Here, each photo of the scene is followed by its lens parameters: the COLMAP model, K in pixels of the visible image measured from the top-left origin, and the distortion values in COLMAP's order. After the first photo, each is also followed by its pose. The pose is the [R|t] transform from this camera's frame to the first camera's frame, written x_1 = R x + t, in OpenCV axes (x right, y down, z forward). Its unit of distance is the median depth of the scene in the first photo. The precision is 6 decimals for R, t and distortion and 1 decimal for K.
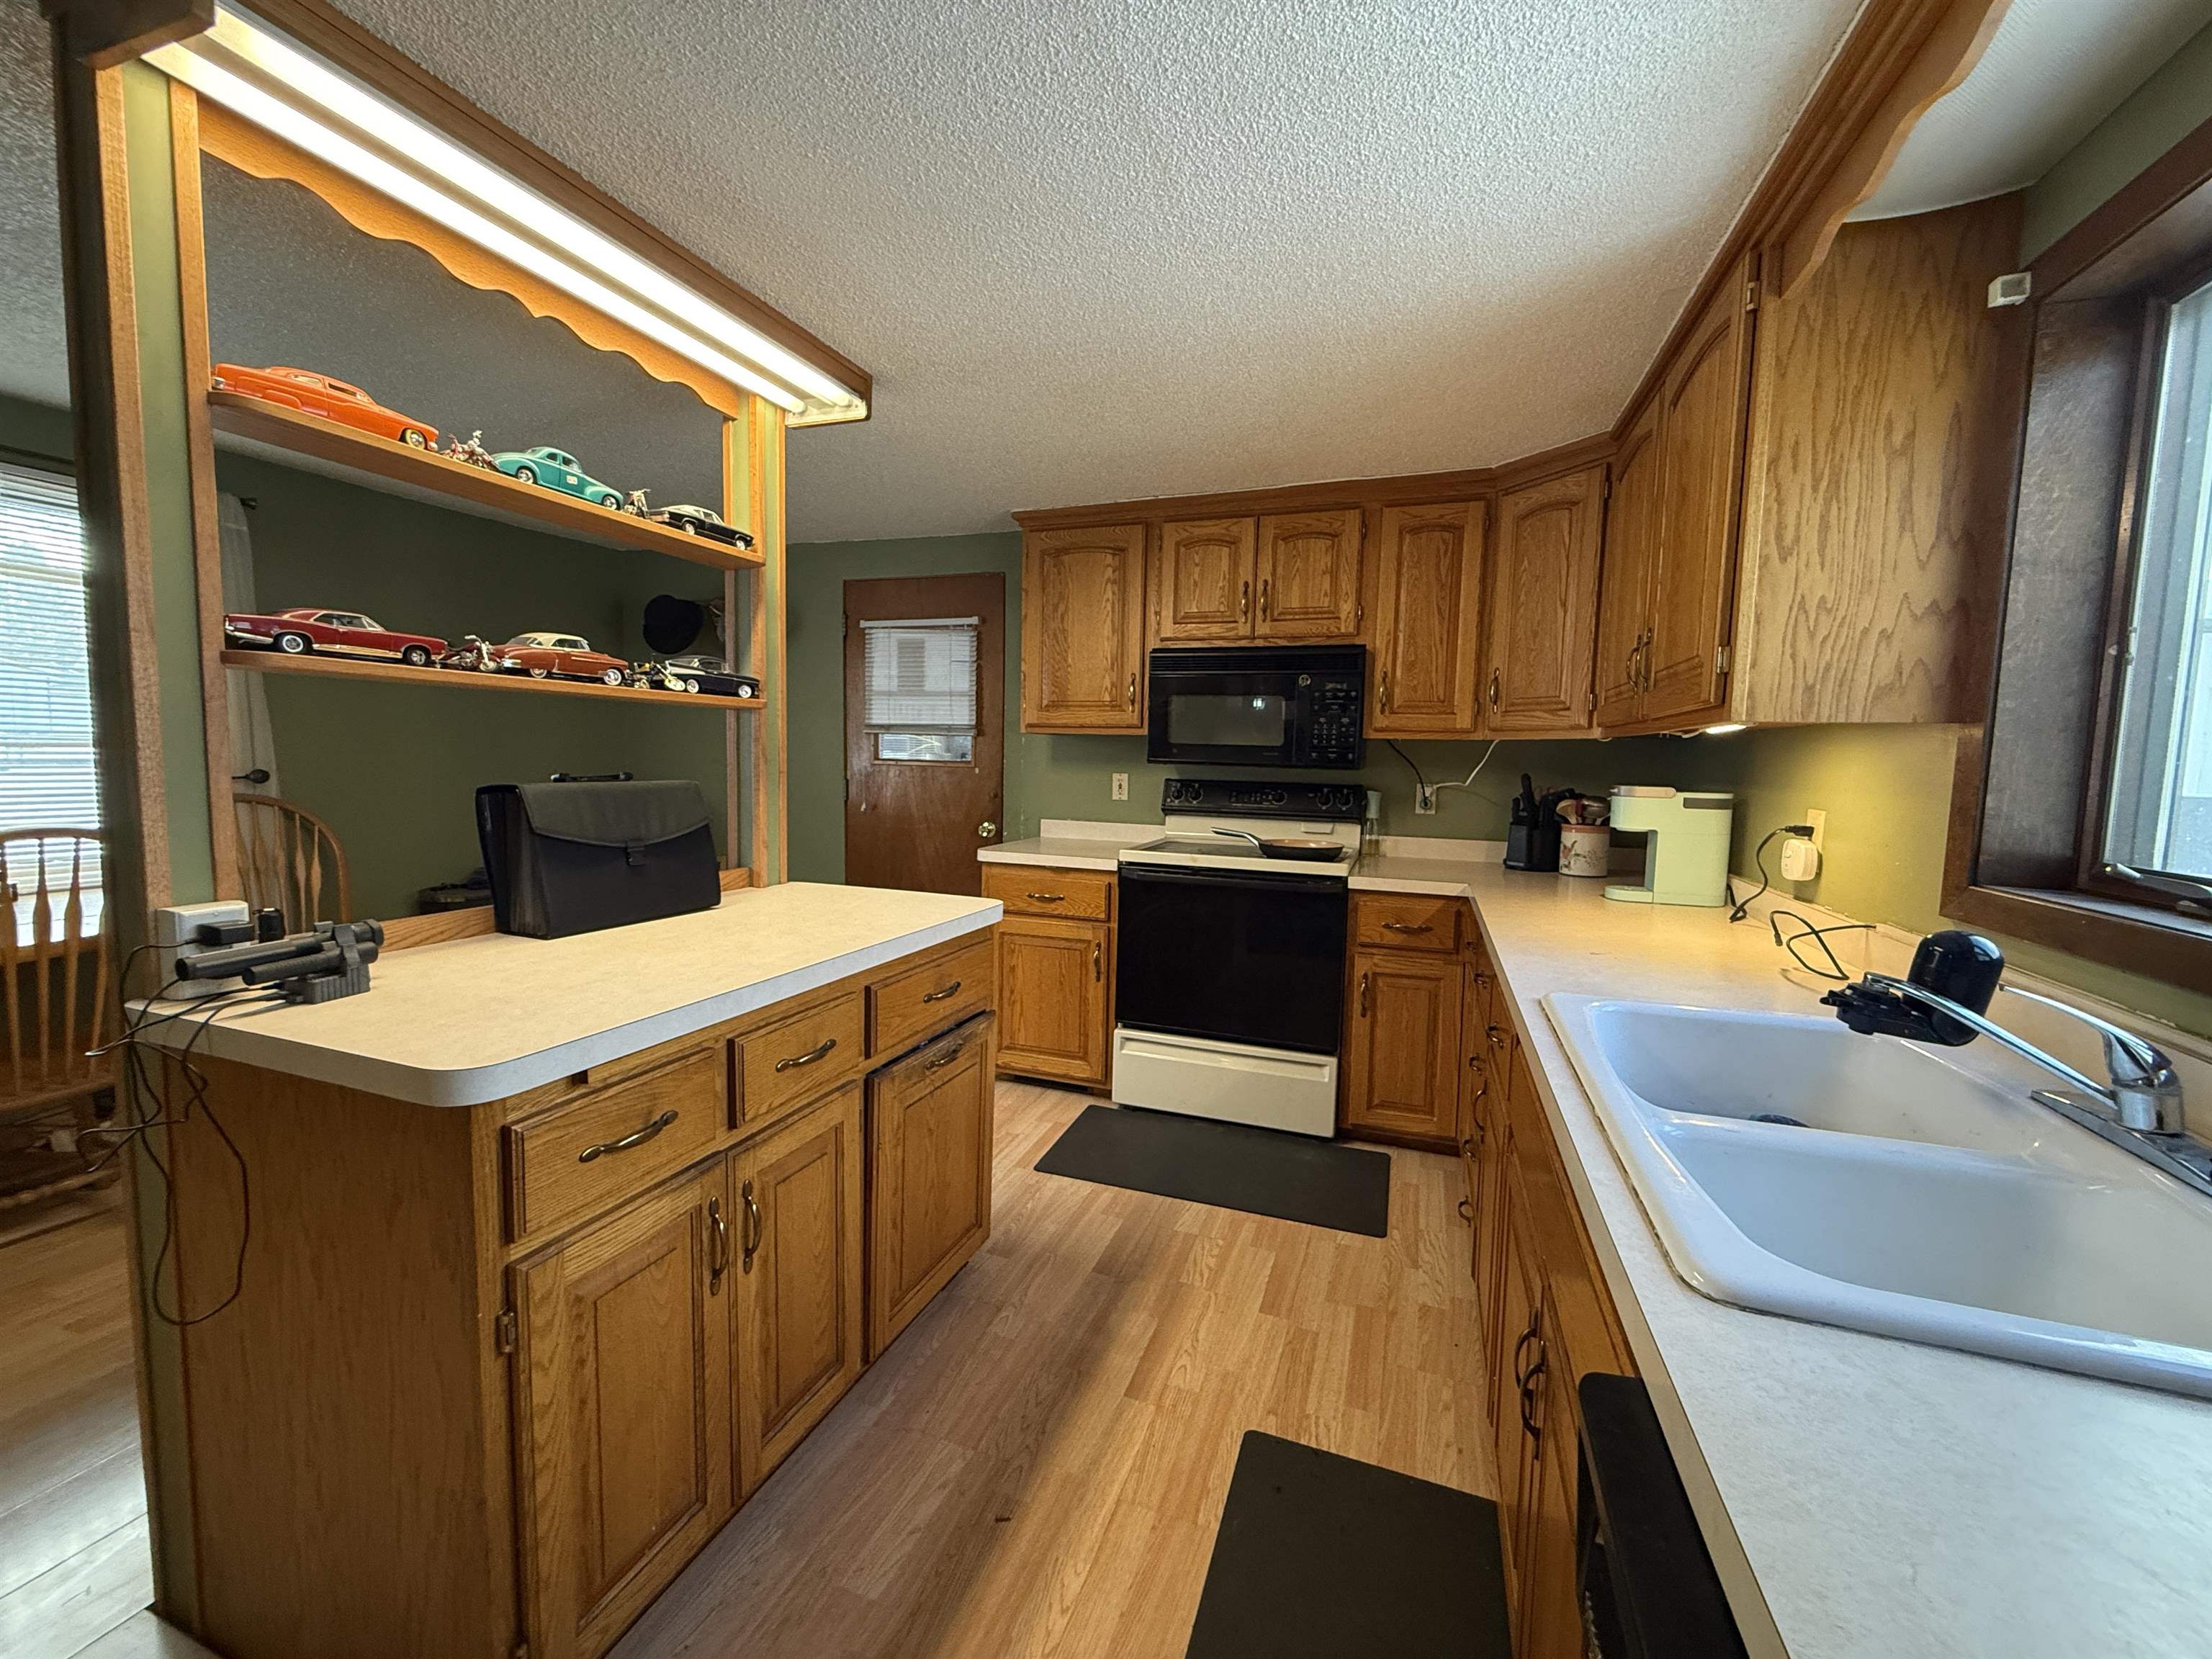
lens RADIAL K [[882.1, 0, 1096.9], [0, 882.1, 830.1], [0, 0, 1]] dist [-0.000973, 0.000668]
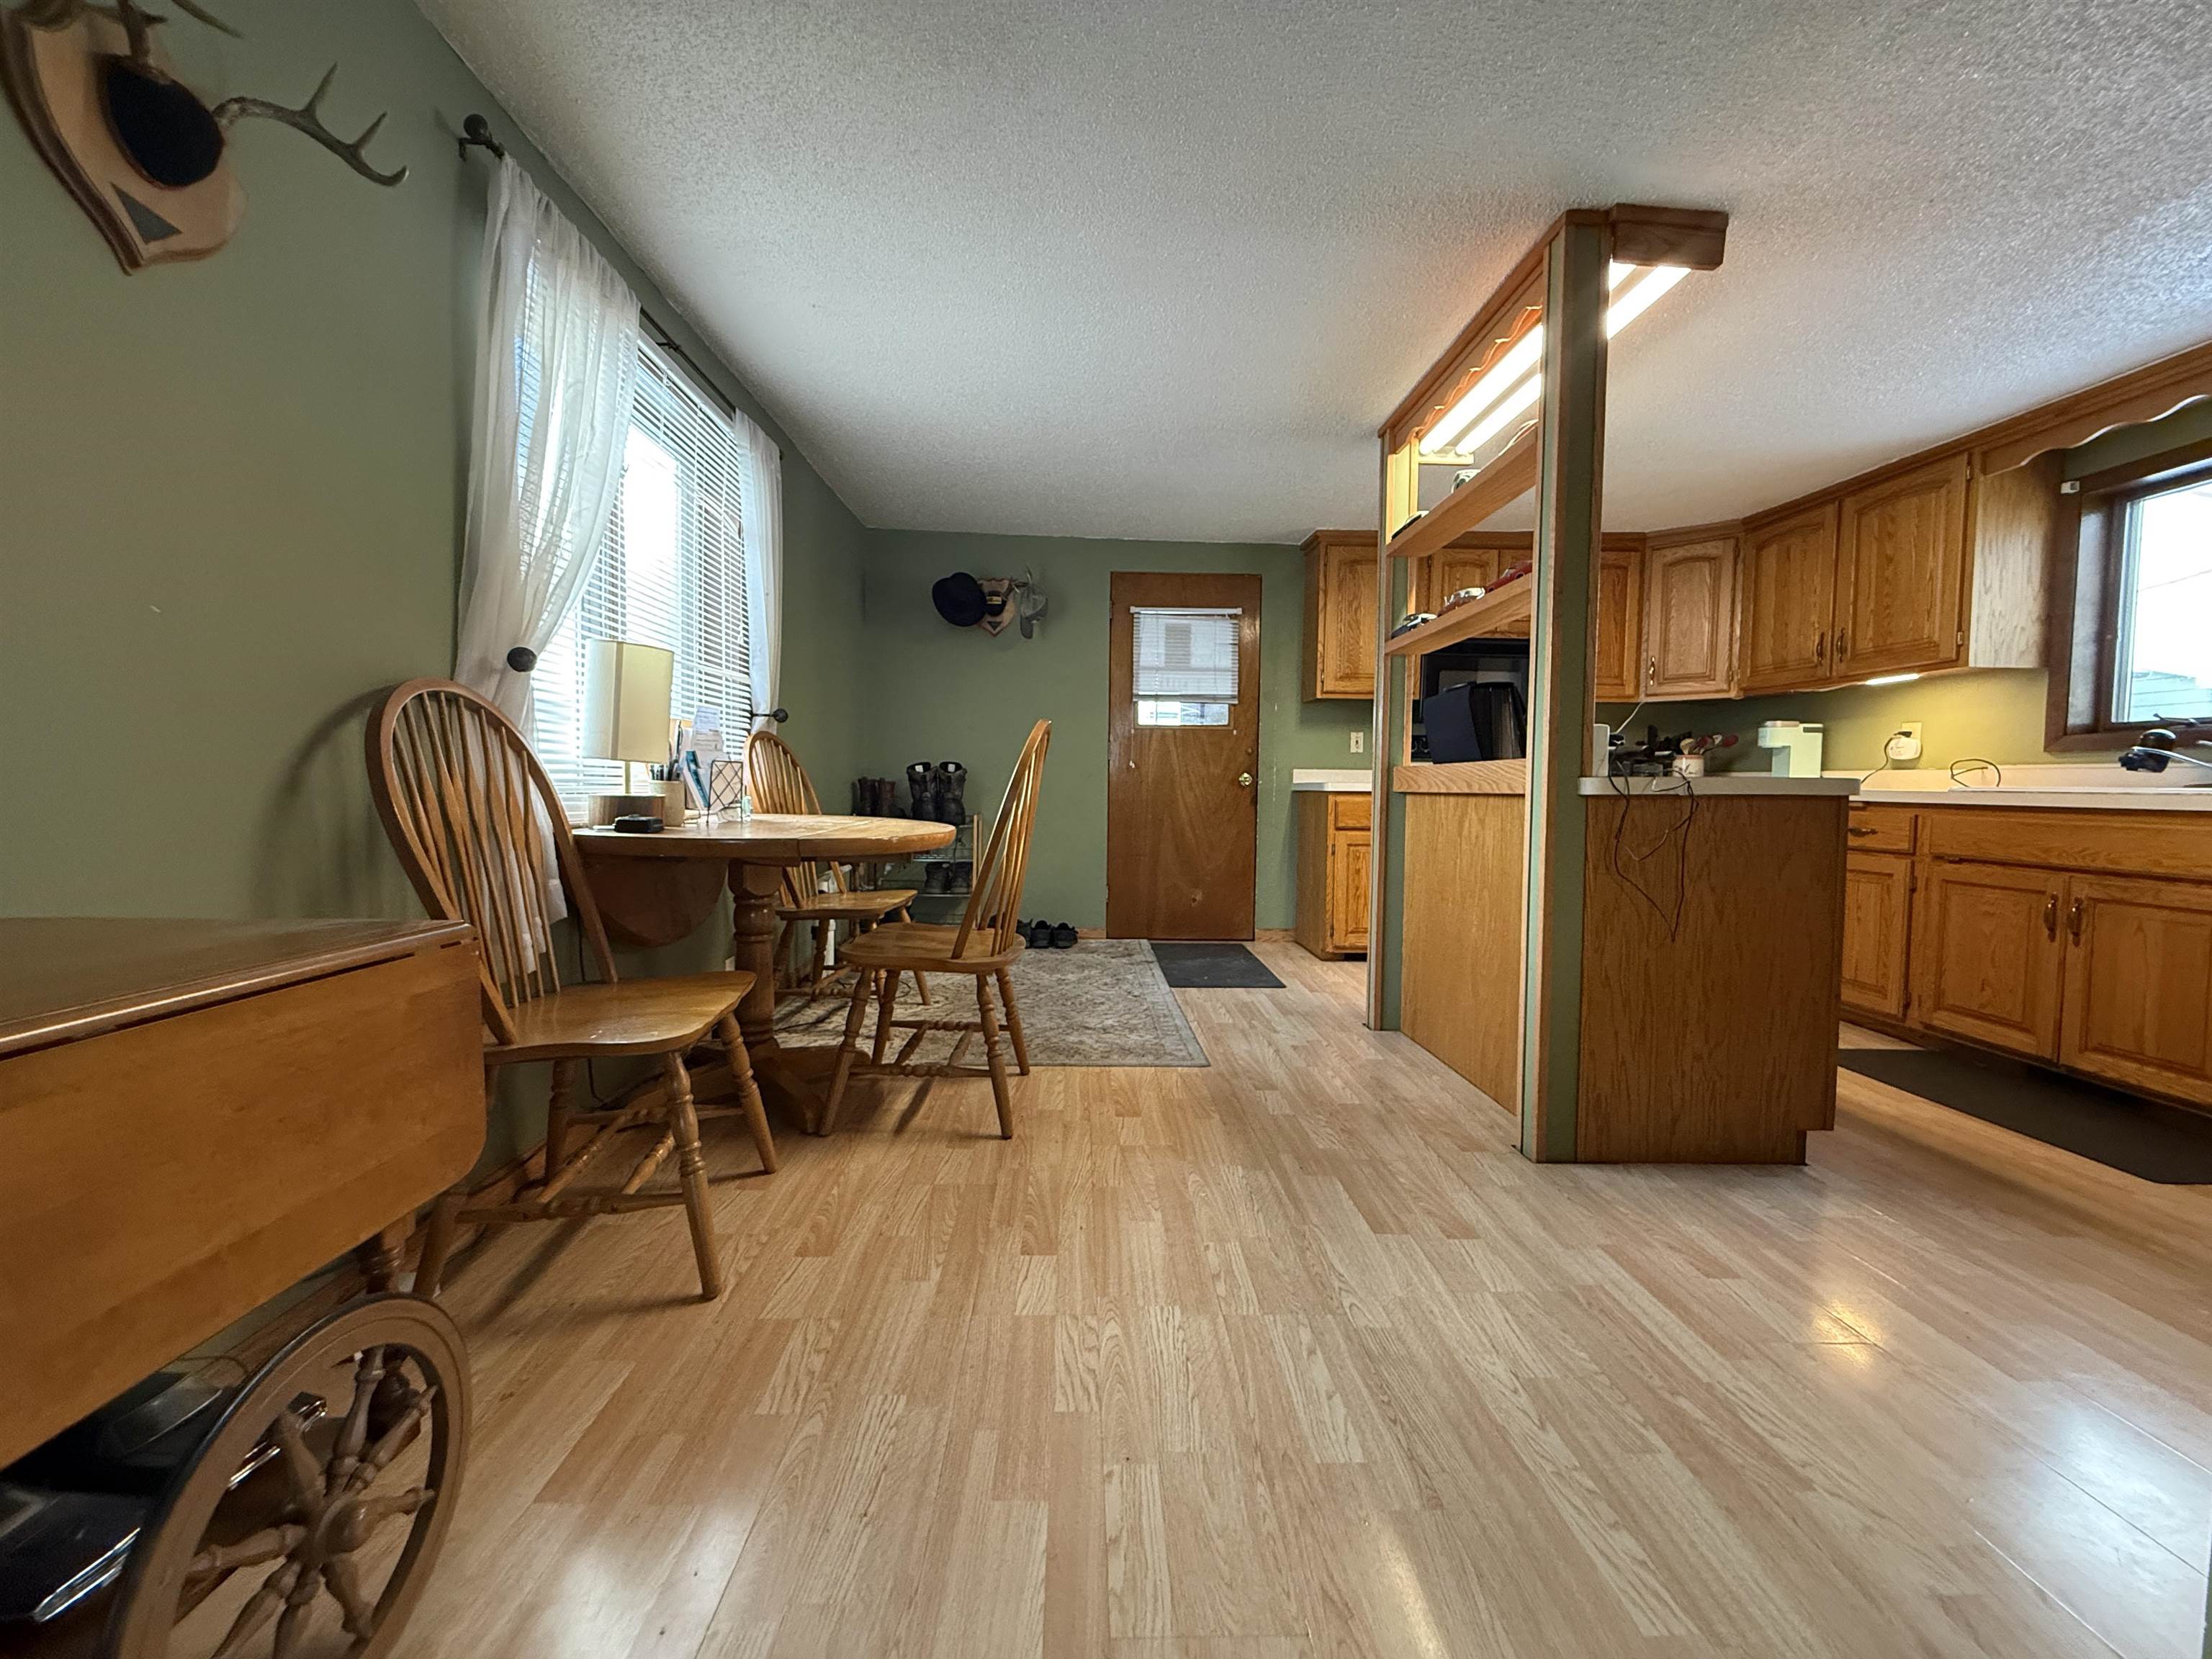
lens RADIAL K [[882.1, 0, 1115.7], [0, 882.1, 837.0], [0, 0, 1]] dist [-0.000973, 0.000668]
pose [[0.927266, -0.034646, 0.372797, -1.048732], [0.042219, 0.999034, -0.012165, 0.120161], [-0.372016, 0.027020, 0.927833, -0.111944]]
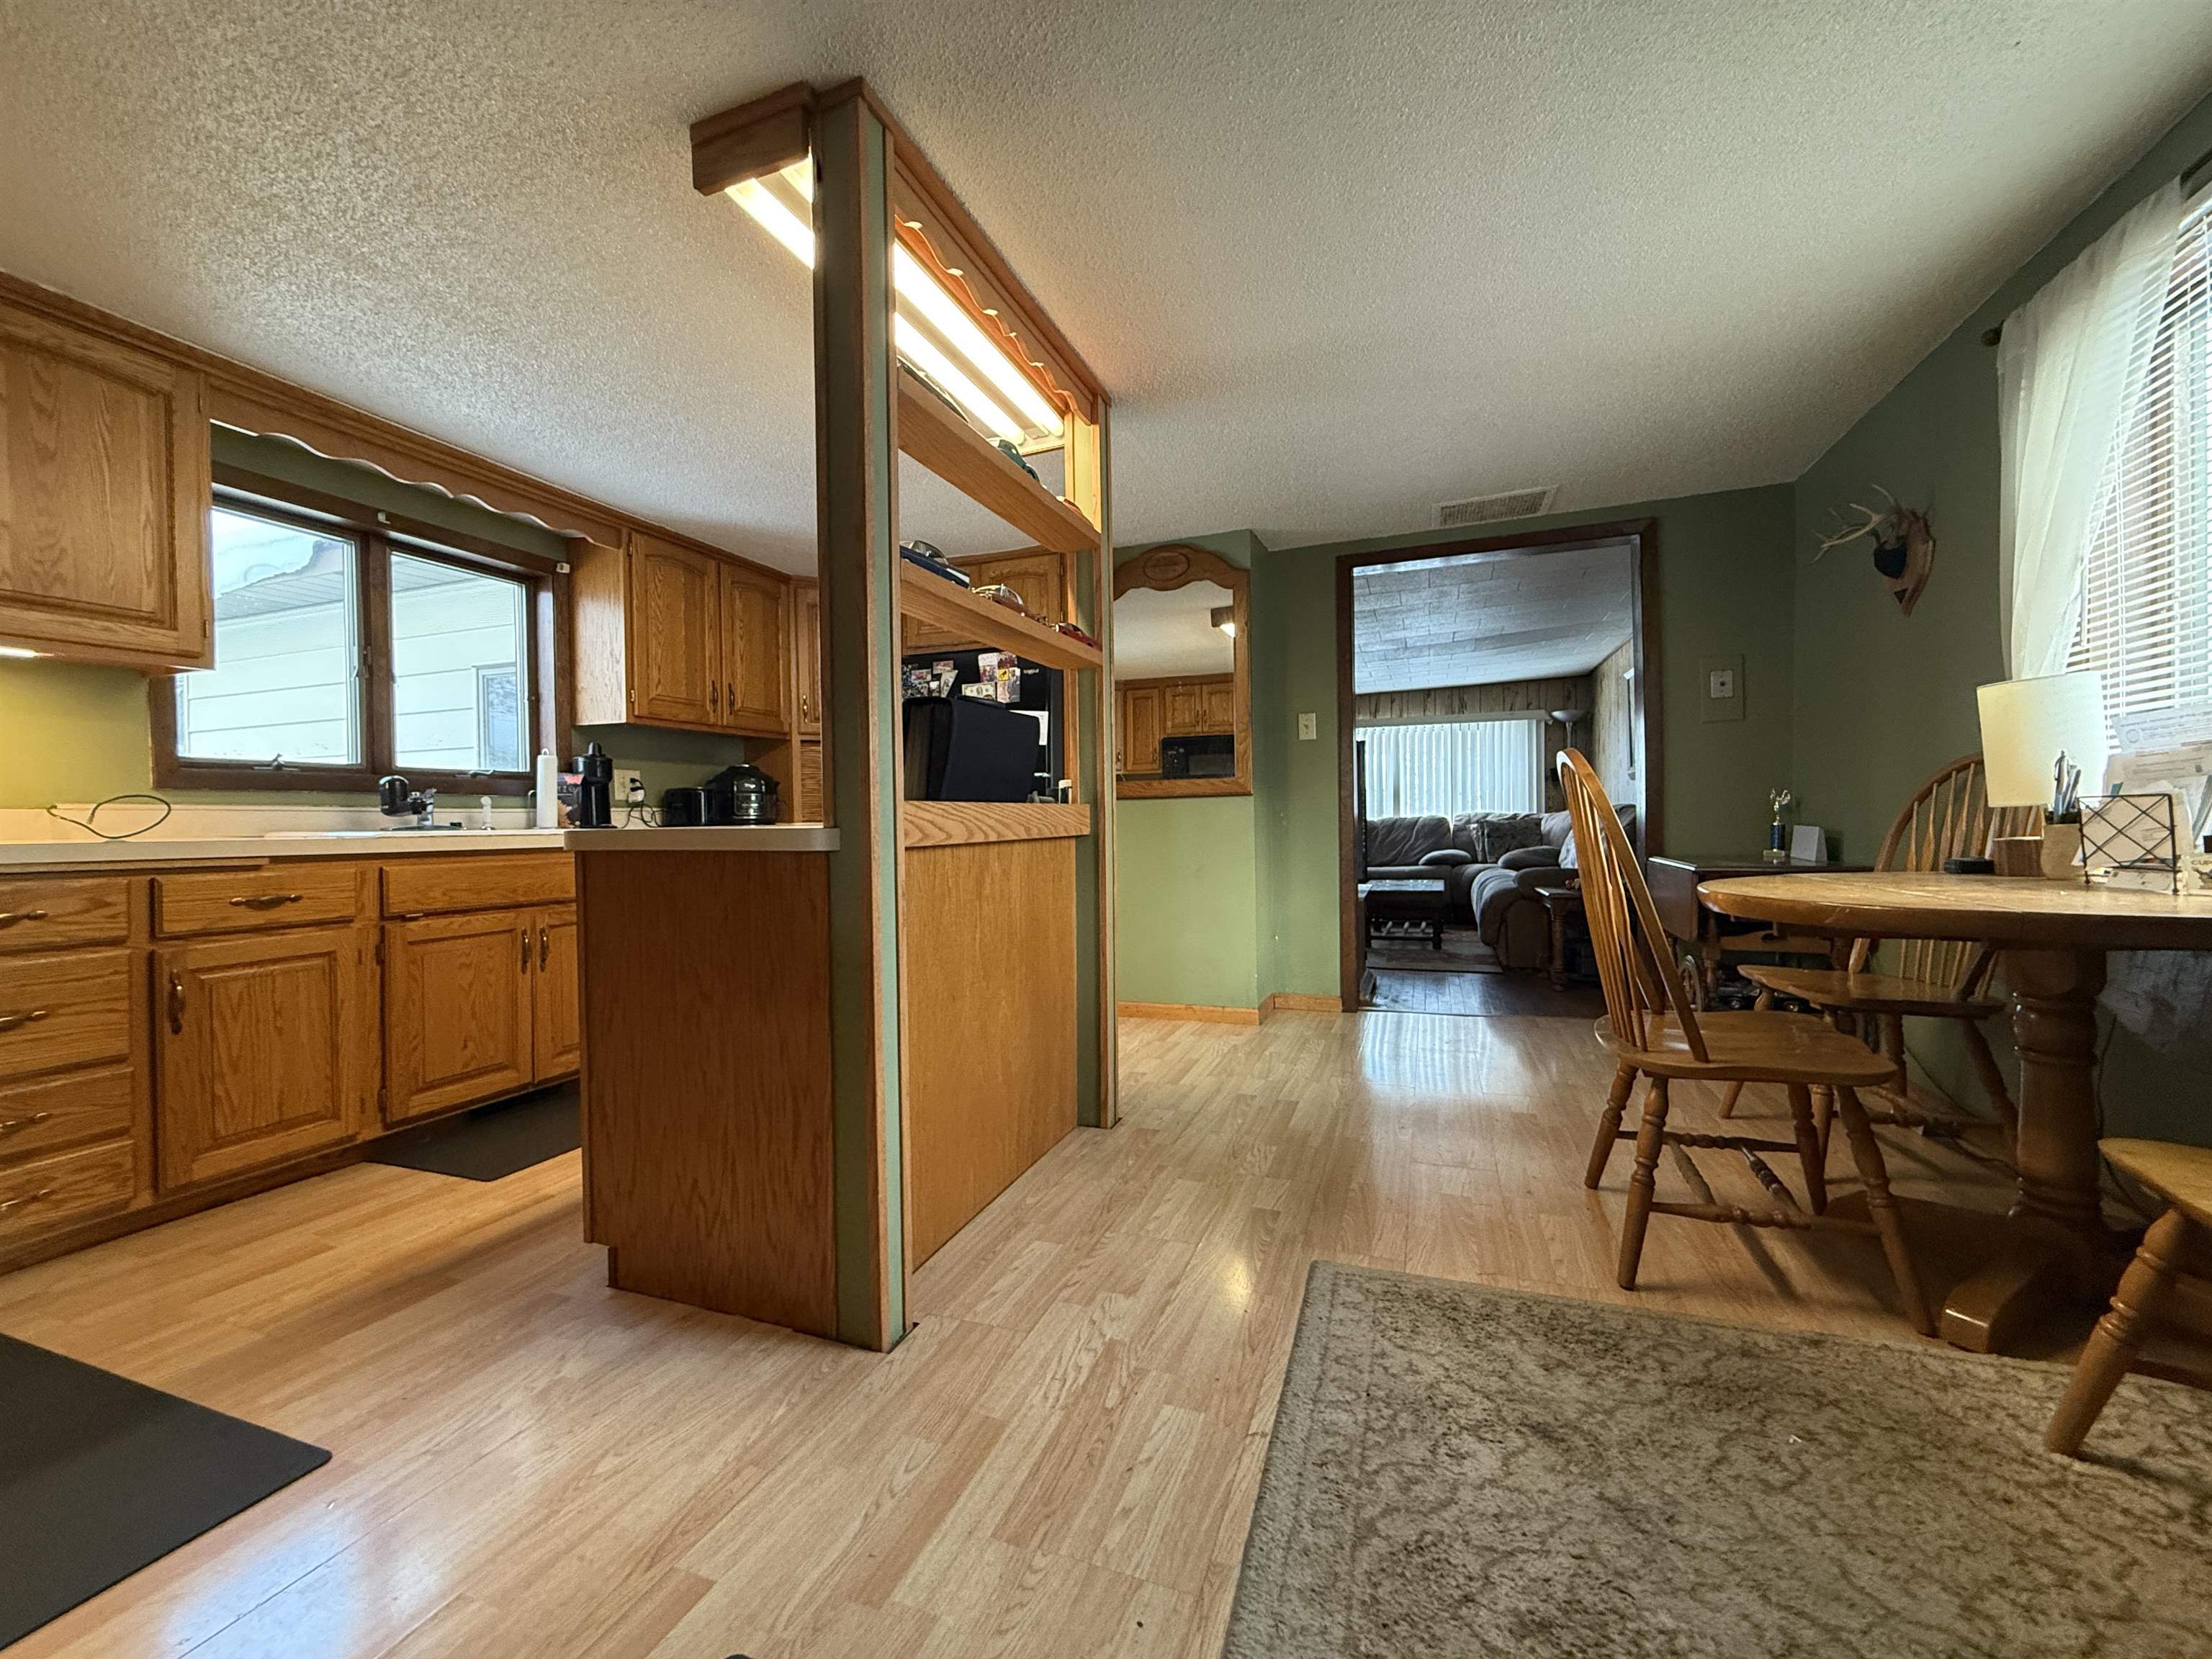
lens RADIAL K [[882.1, 0, 1097.1], [0, 882.1, 819.5], [0, 0, 1]] dist [-0.000973, 0.000668]
pose [[-0.999776, -0.009480, 0.018919, -0.462413], [-0.007826, 0.996294, 0.085659, -0.003044], [-0.019661, 0.085492, -0.996145, 1.339225]]
